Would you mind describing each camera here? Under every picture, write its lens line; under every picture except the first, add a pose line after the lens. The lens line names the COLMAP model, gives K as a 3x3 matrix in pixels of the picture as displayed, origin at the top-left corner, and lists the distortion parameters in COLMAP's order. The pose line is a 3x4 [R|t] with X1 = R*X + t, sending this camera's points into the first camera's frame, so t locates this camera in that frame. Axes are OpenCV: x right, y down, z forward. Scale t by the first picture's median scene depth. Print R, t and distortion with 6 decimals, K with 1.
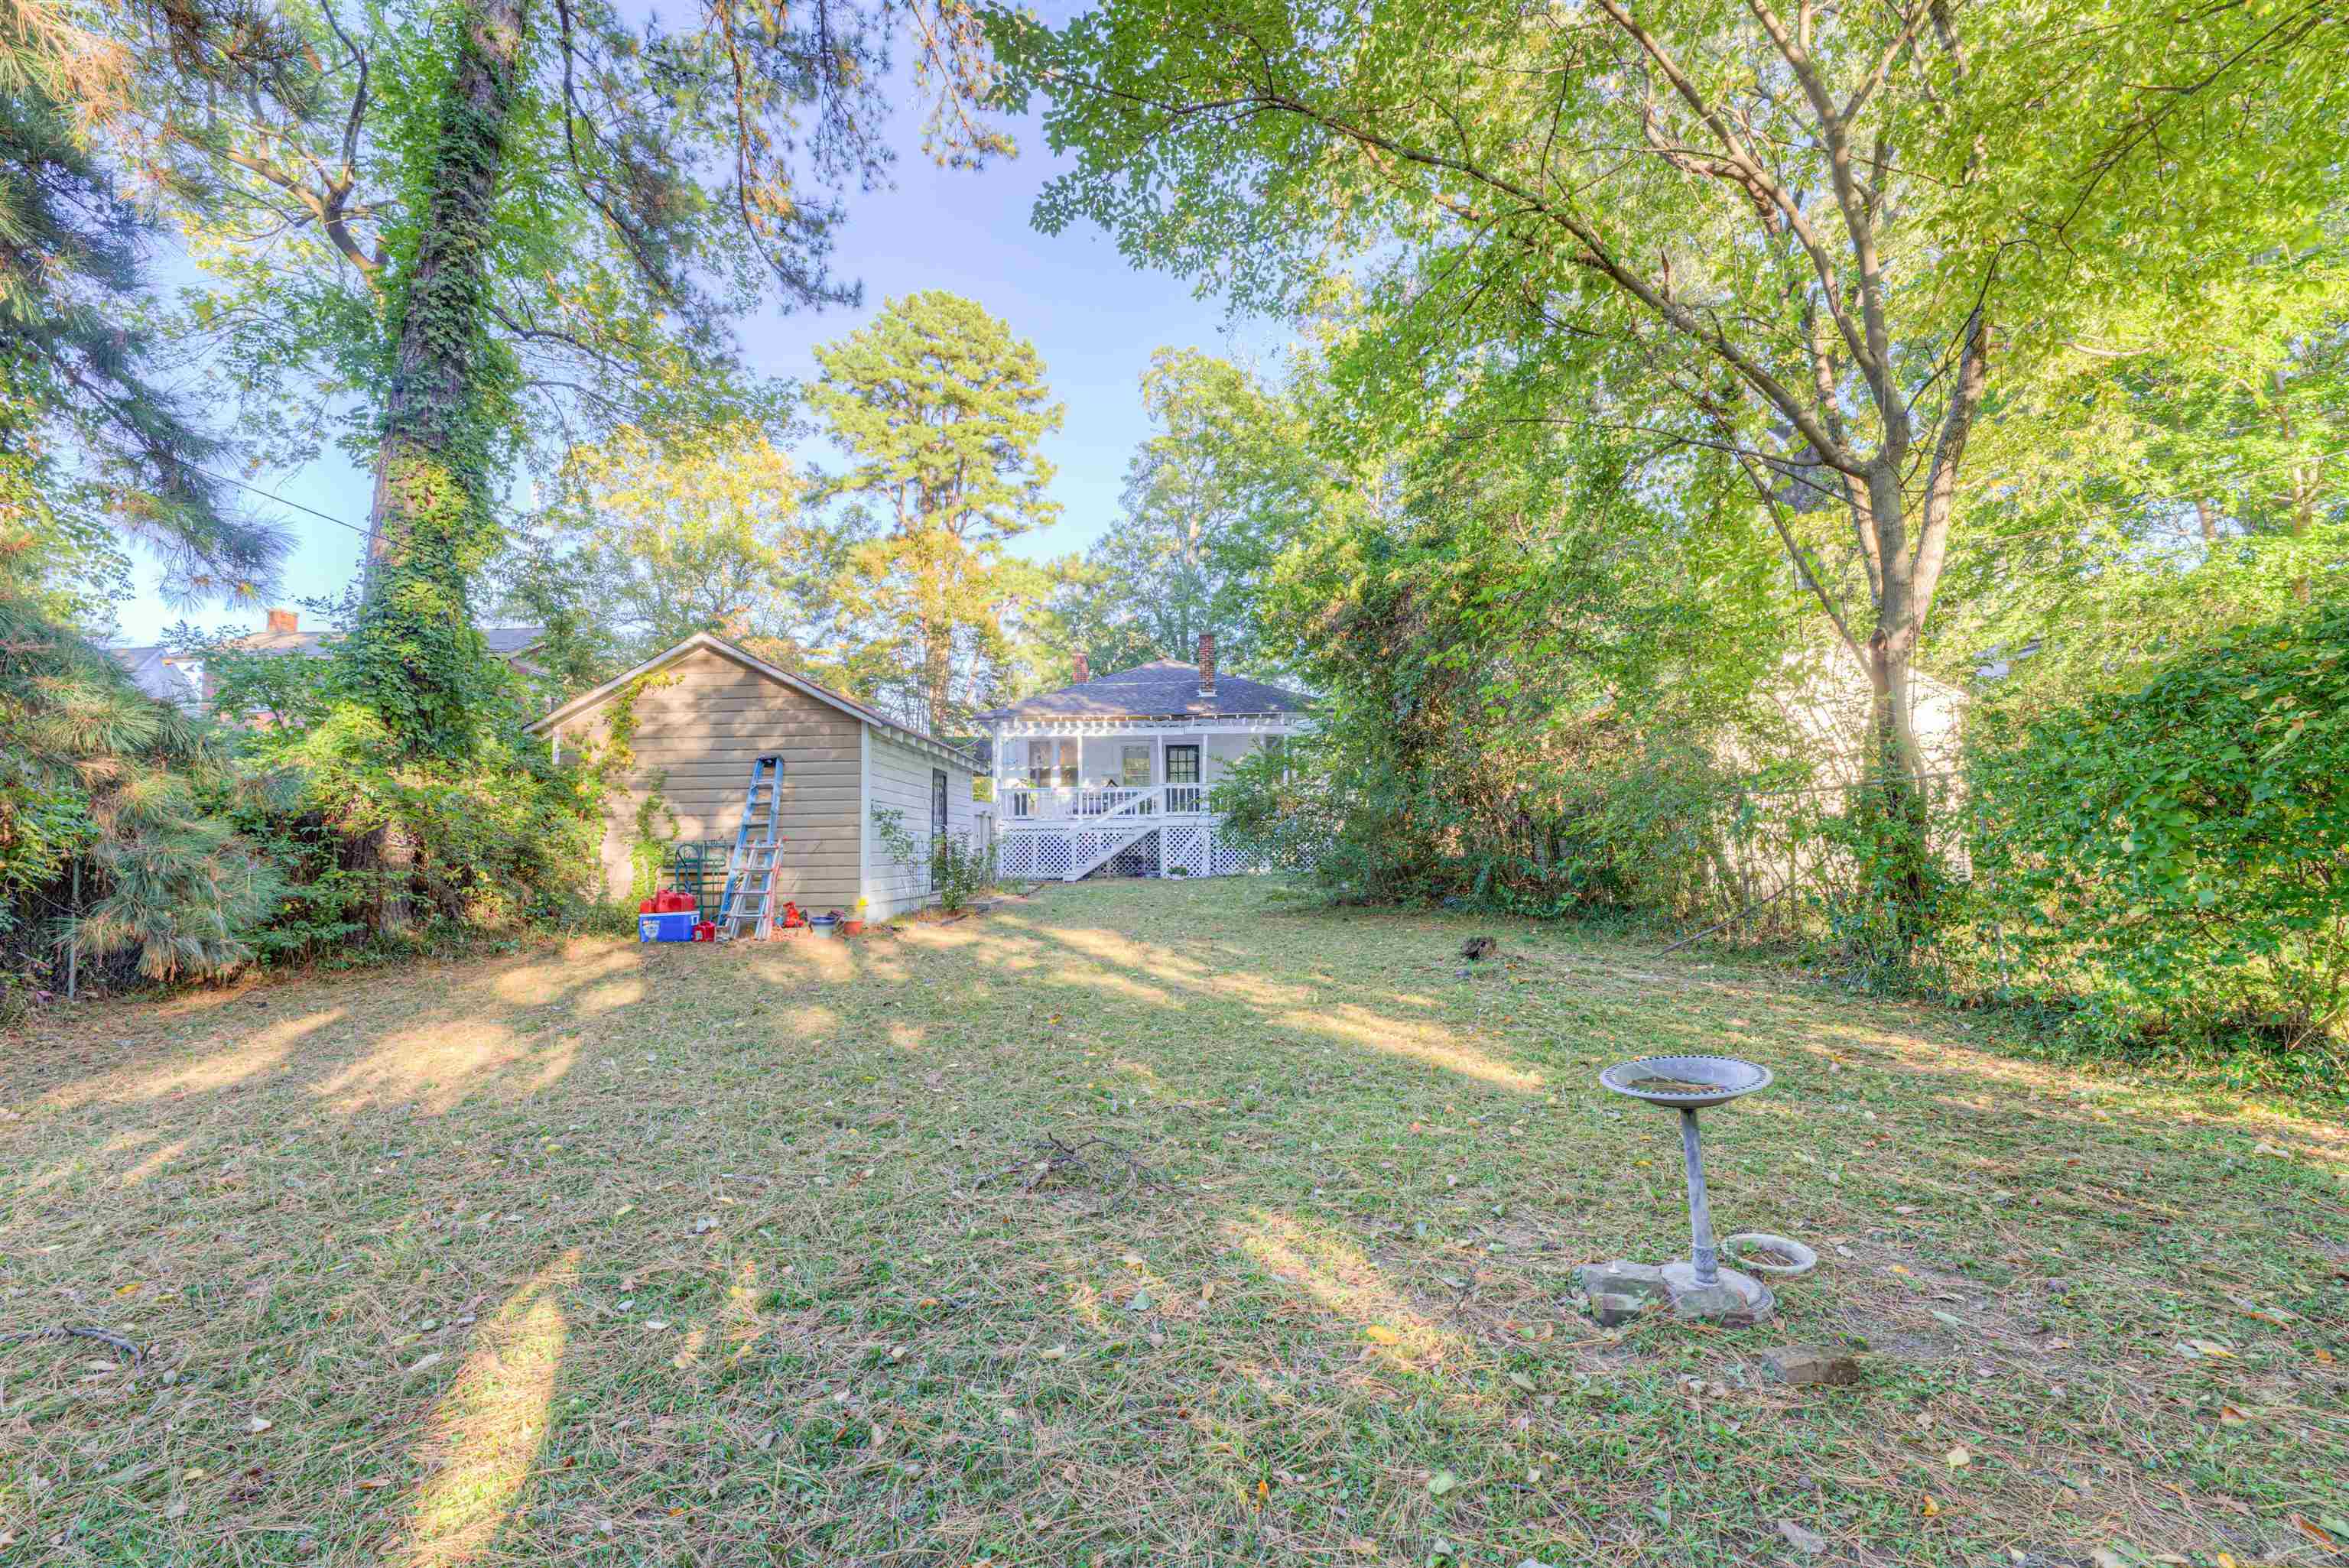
lens RADIAL K [[955.4, 0, 1175.6], [0, 955.4, 782.9], [0, 0, 1]] dist [-0.025547, -0.000055]
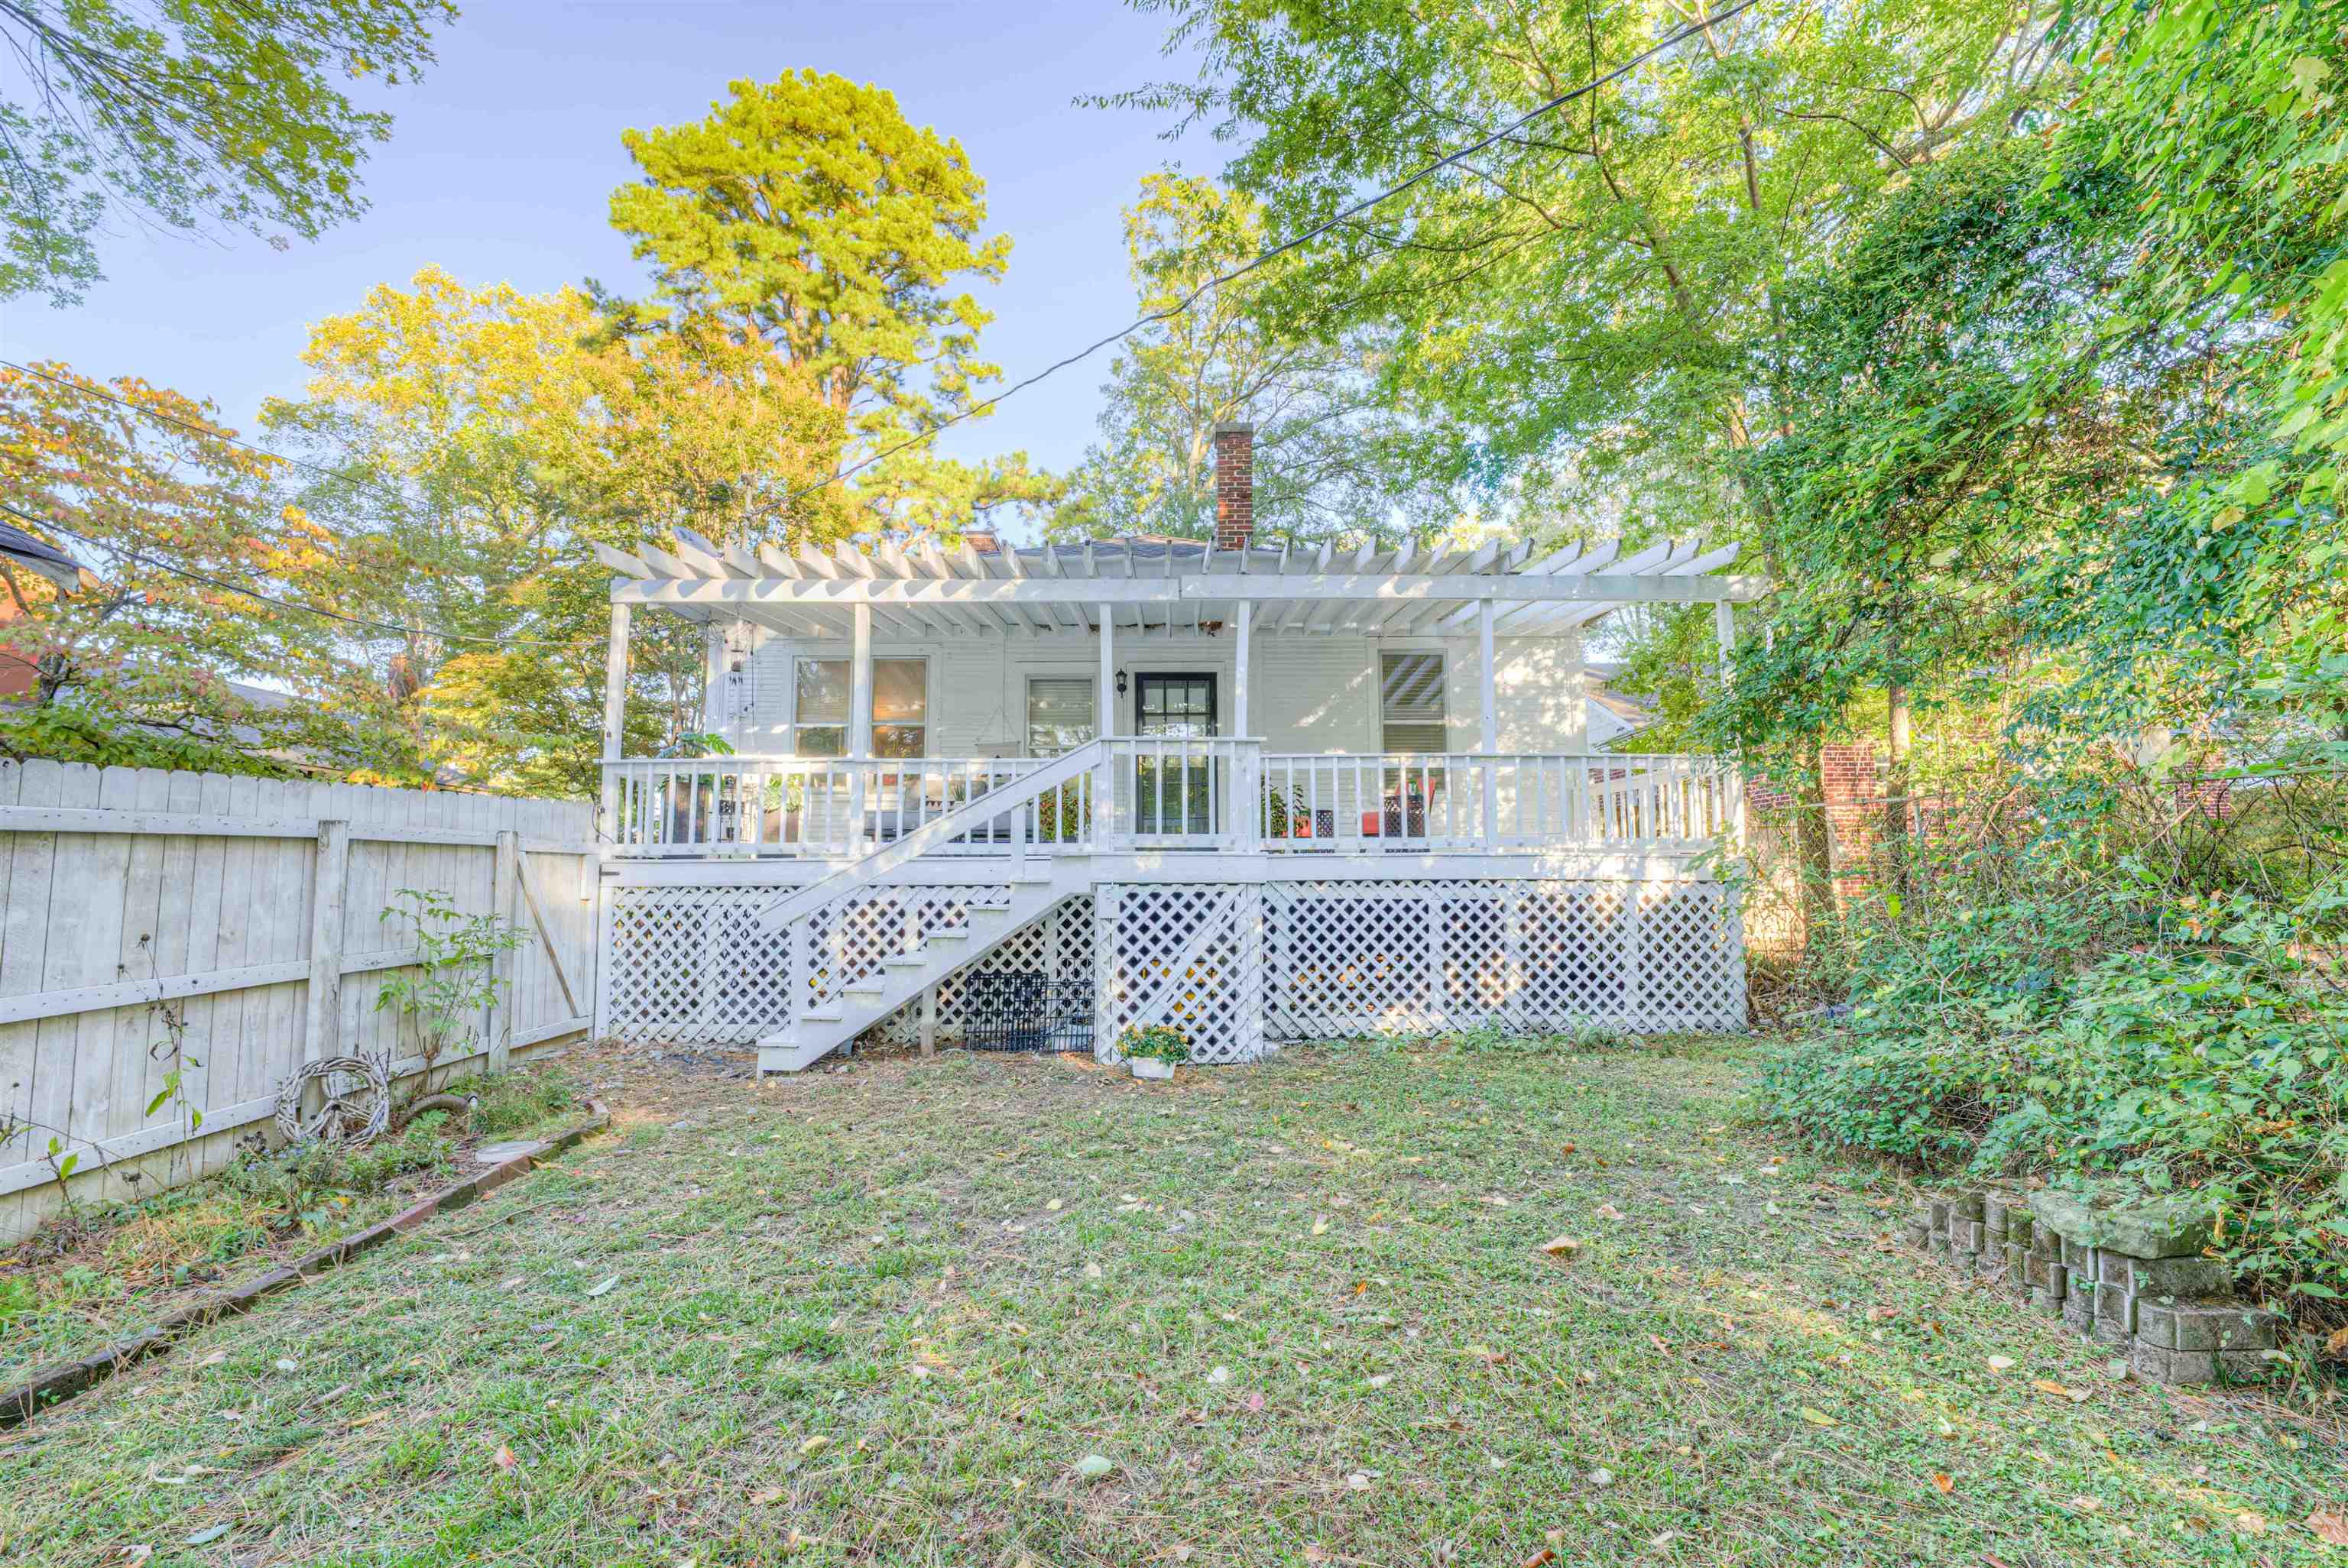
lens RADIAL K [[955.0, 0, 1172.2], [0, 955.0, 794.6], [0, 0, 1]] dist [-0.025547, -0.000055]
pose [[0.999989, 0.000933, -0.004534, 0.008472], [-0.001003, 0.999879, -0.015507, 0.022348], [0.004519, 0.015511, 0.999869, 0.688461]]
